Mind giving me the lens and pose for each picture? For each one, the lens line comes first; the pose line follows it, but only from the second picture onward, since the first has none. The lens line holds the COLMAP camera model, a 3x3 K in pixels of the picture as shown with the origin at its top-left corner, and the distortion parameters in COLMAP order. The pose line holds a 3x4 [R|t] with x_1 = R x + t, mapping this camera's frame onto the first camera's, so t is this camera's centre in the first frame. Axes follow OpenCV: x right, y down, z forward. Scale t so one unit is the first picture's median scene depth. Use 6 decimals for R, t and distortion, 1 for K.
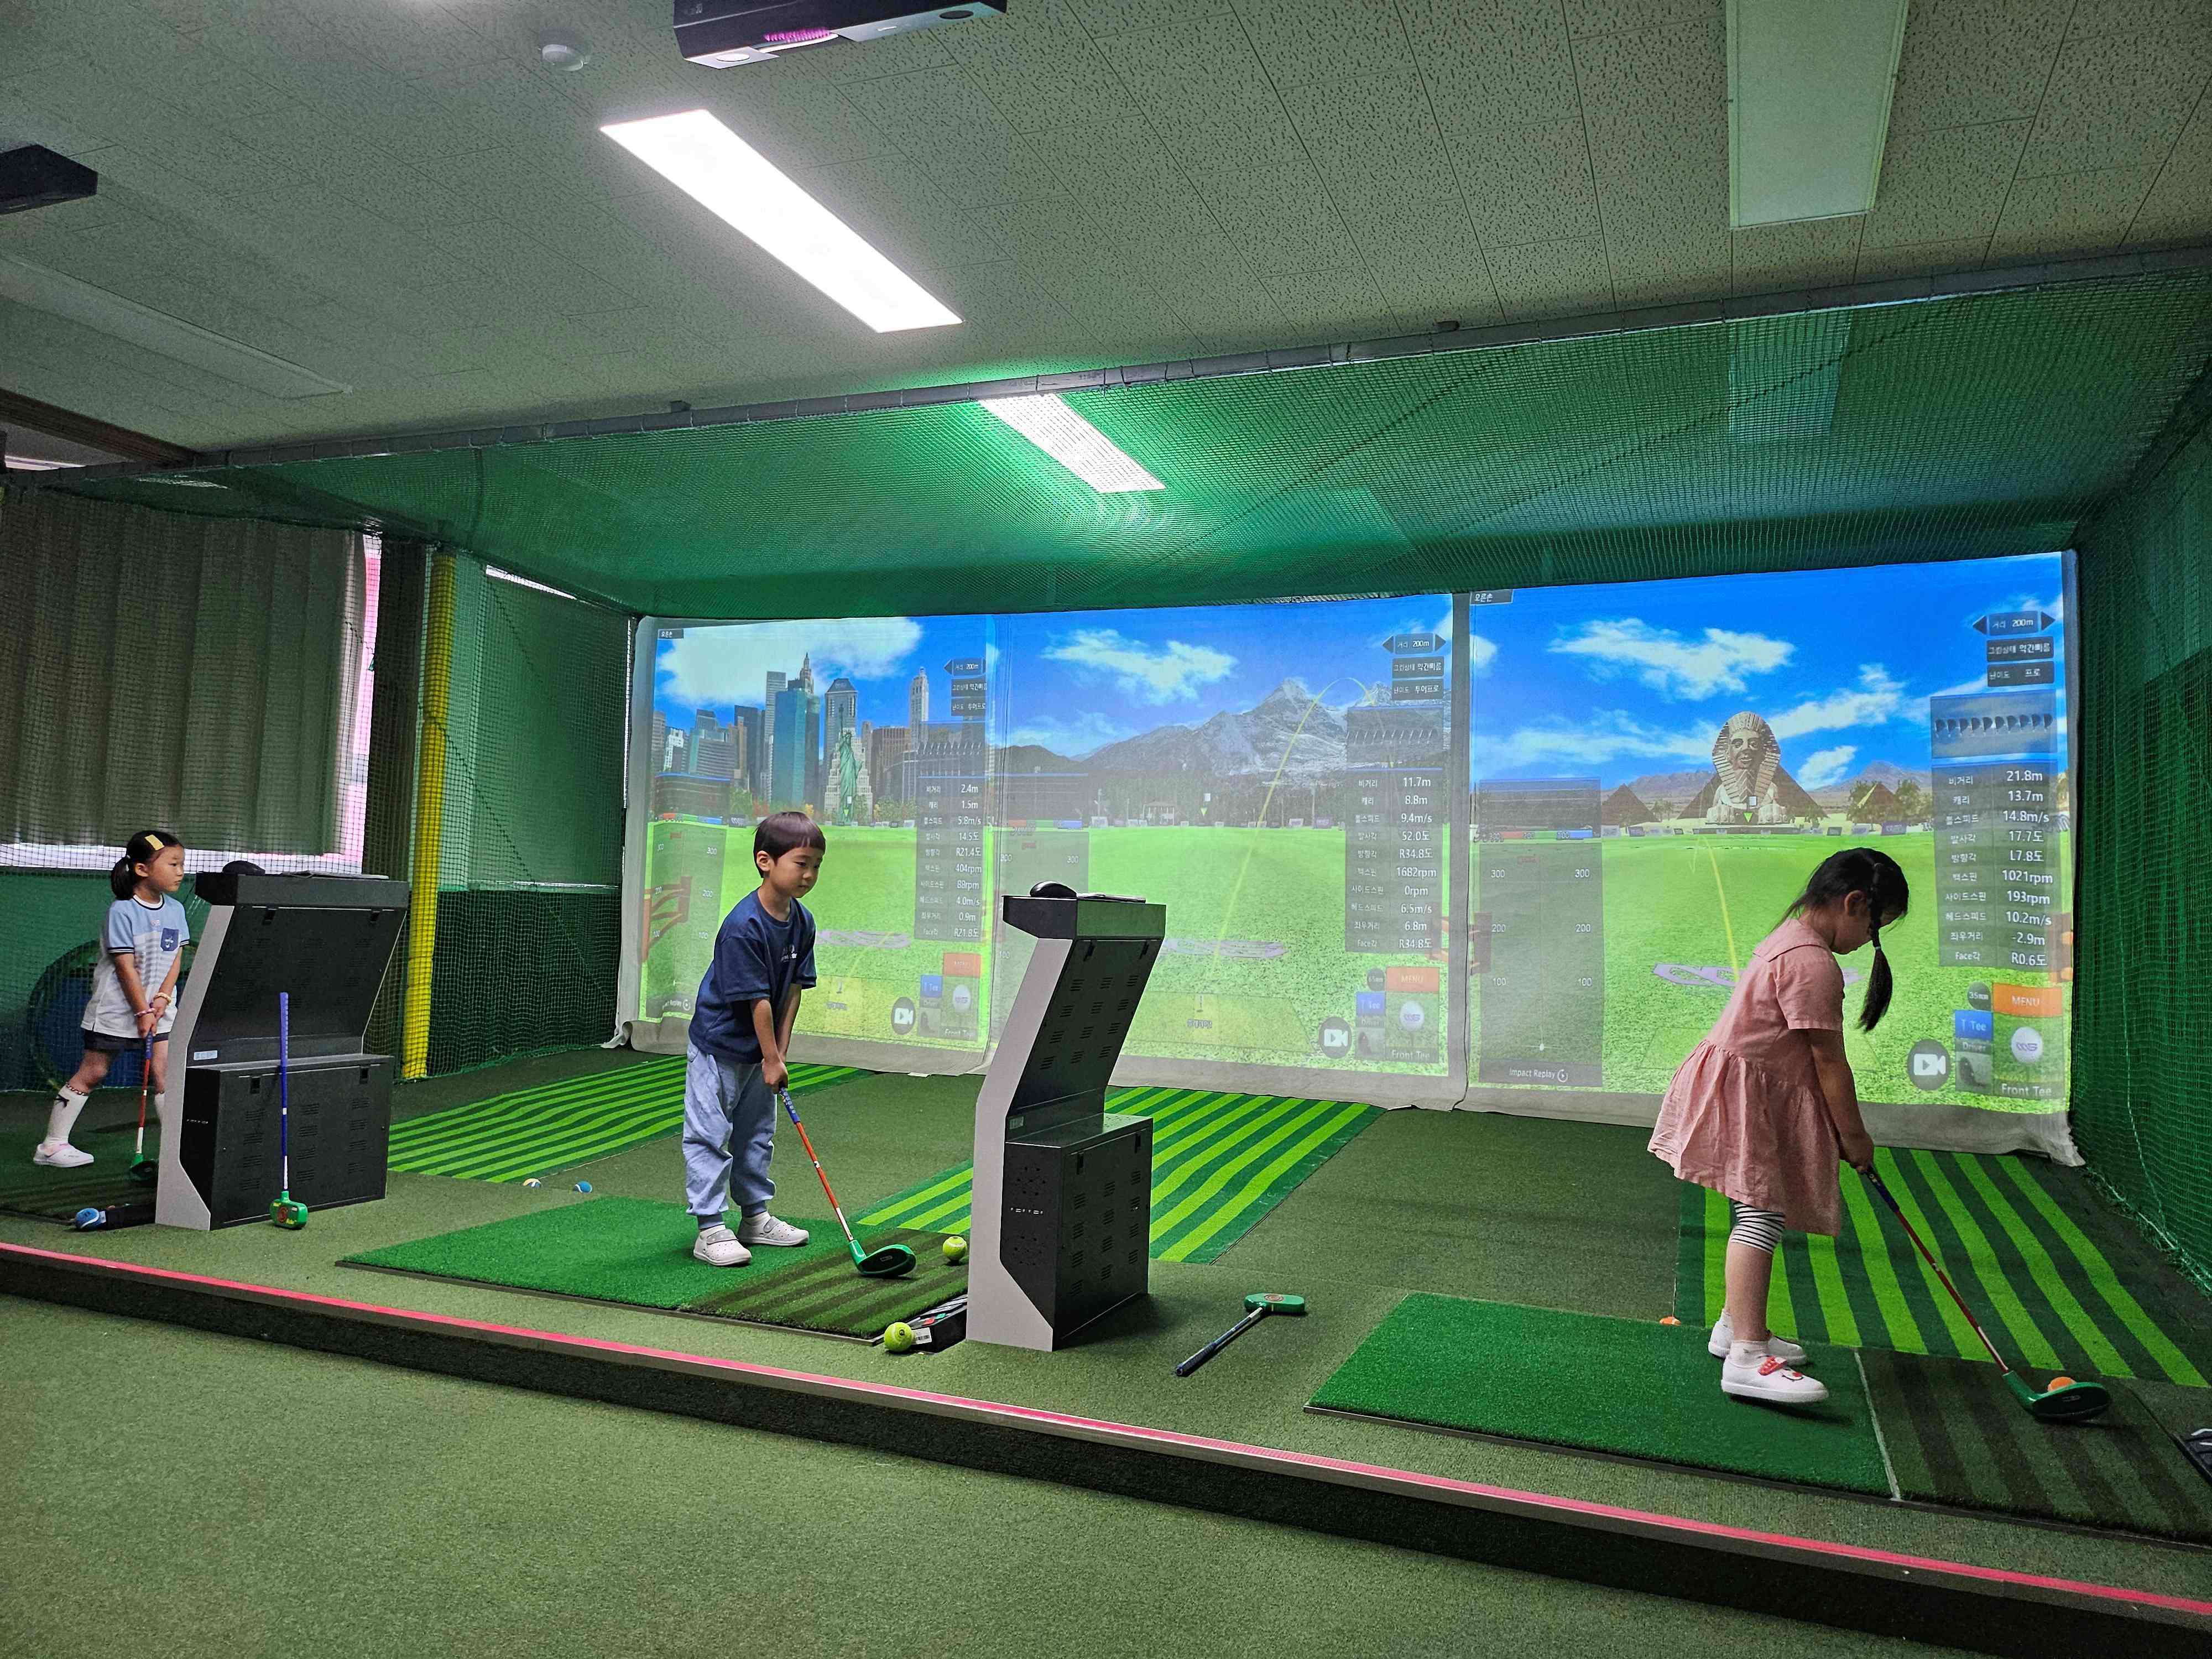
lens RADIAL K [[1568.2, 0, 1106.0], [0, 1568.2, 829.5], [0, 0, 1]] dist [0.047338, -0.048613]
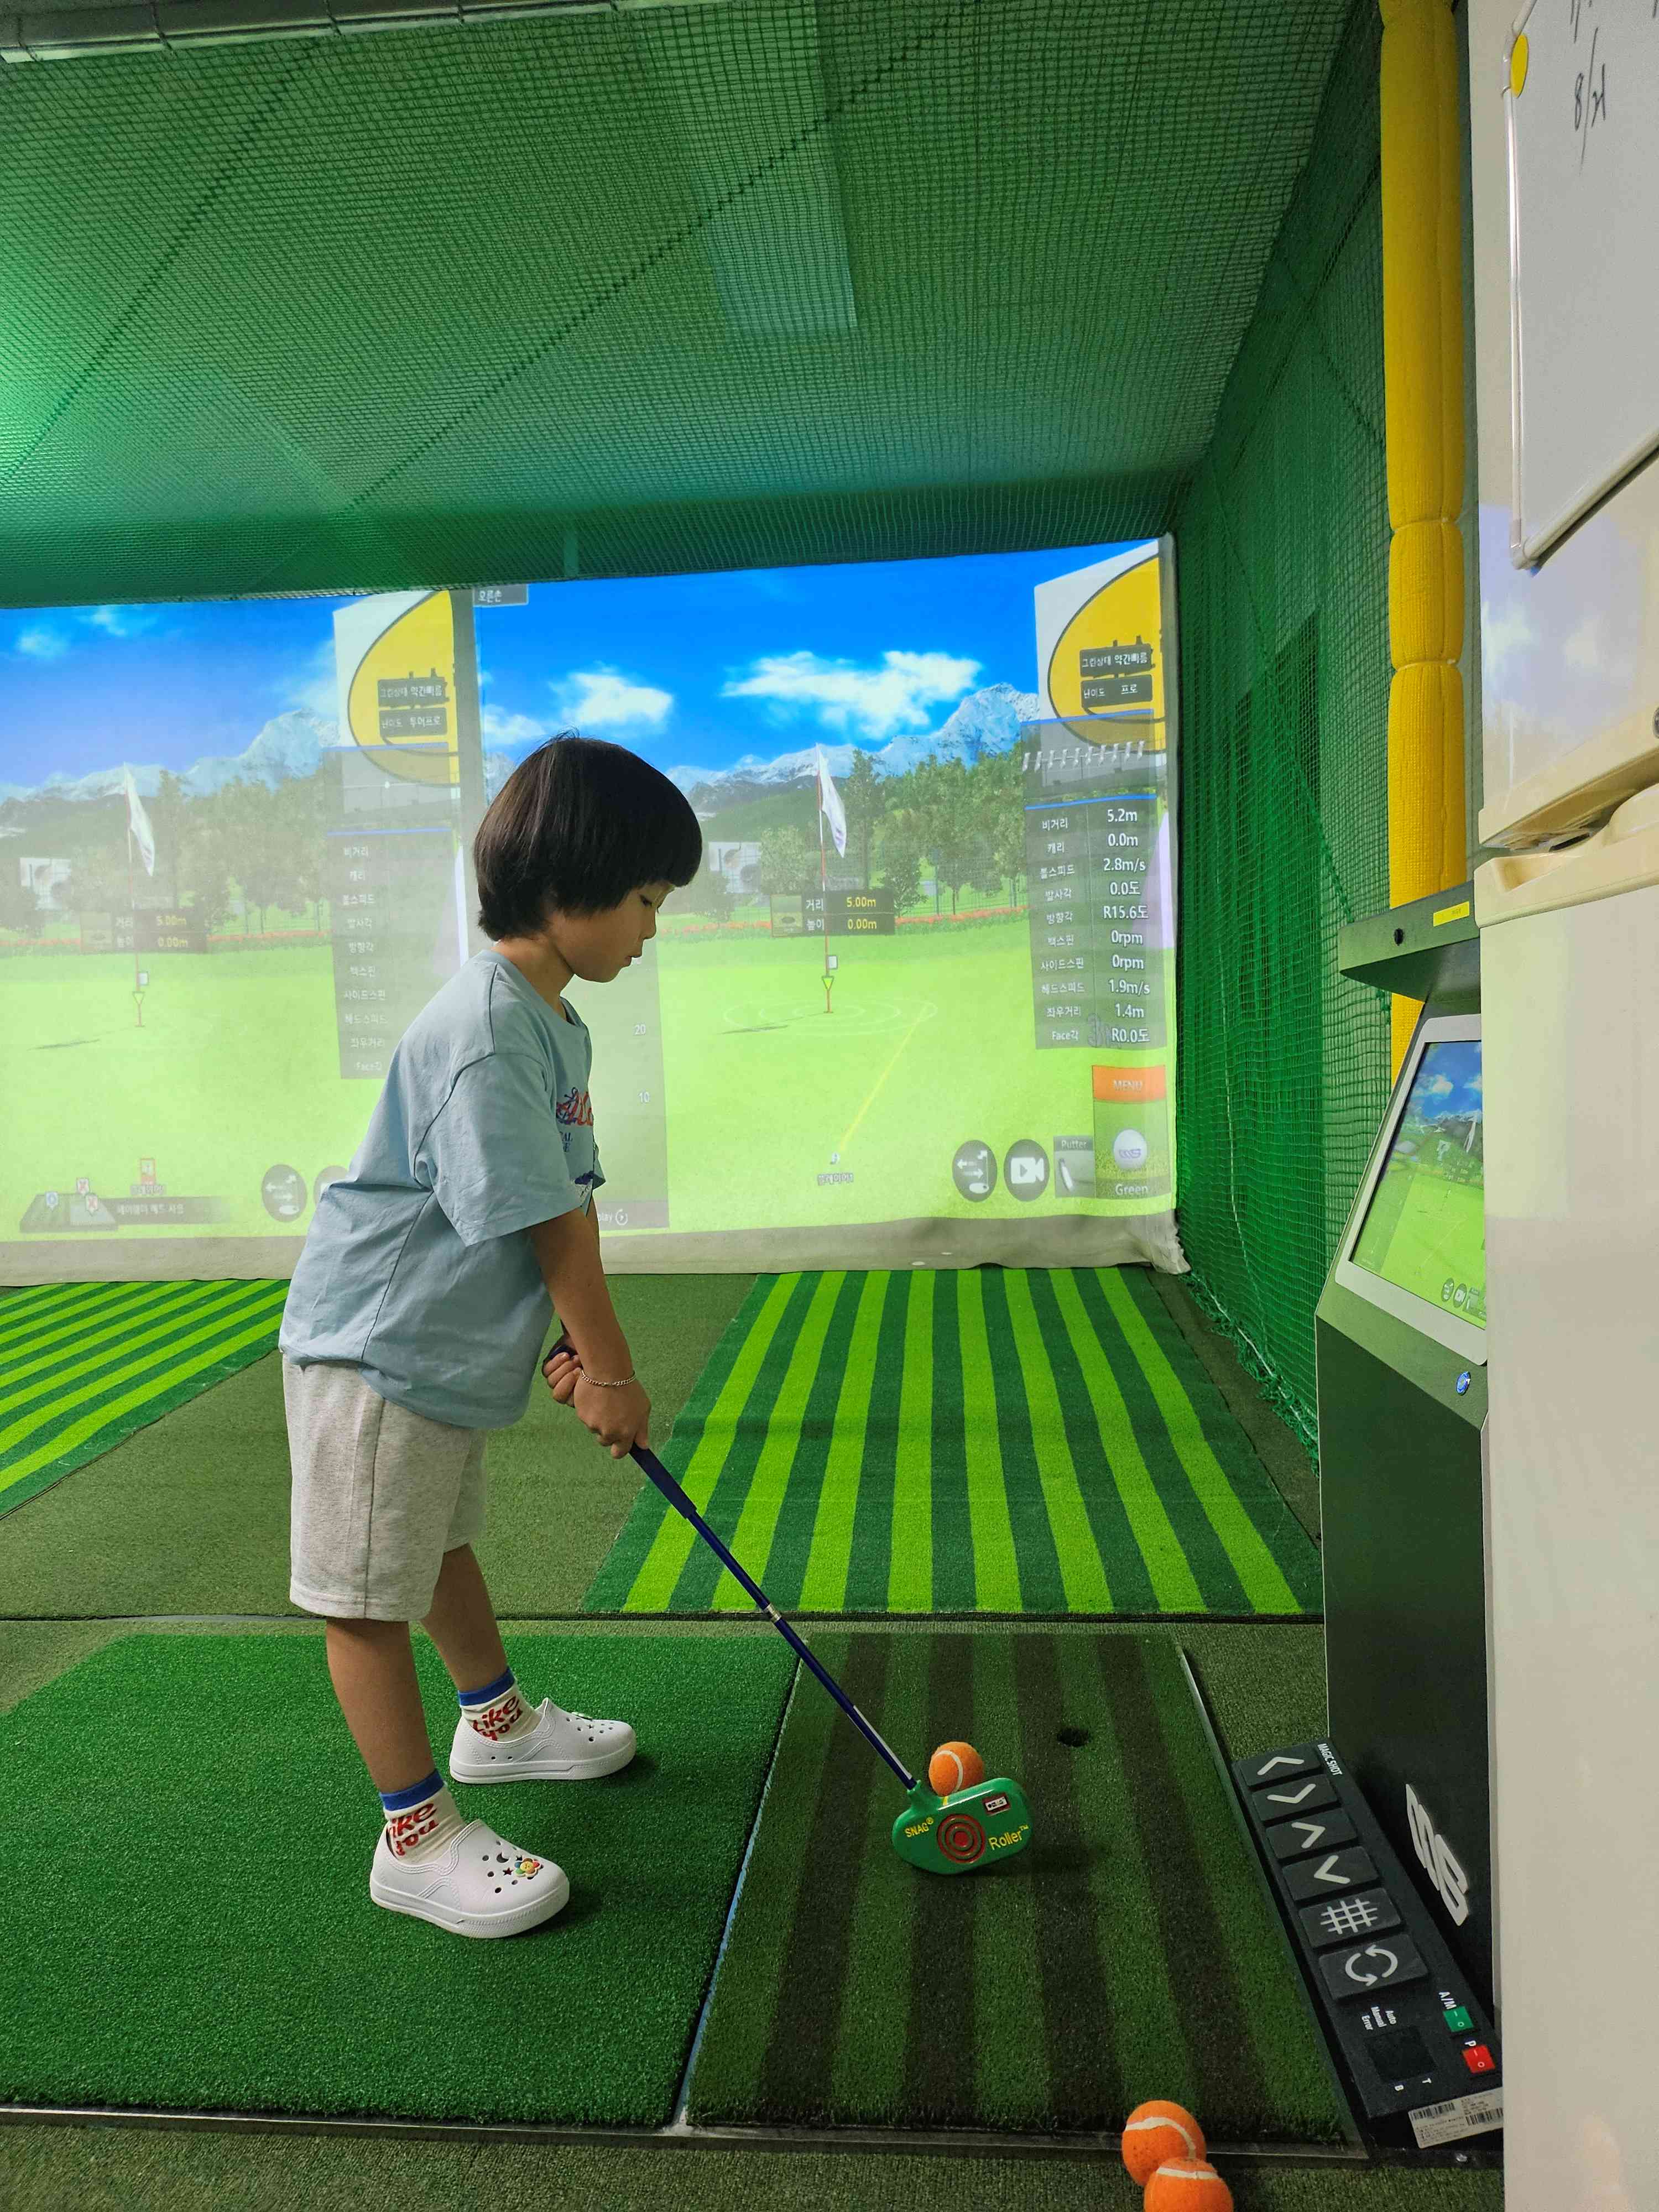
lens RADIAL K [[1592.7, 0, 829.5], [0, 1592.7, 1106.0], [0, 0, 1]] dist [0.060447, 0.001783]
pose [[0.954182, -0.065062, 0.292067, 0.180010], [0.039386, 0.994891, 0.092951, 0.034550], [-0.296623, -0.077189, 0.951870, 0.237193]]
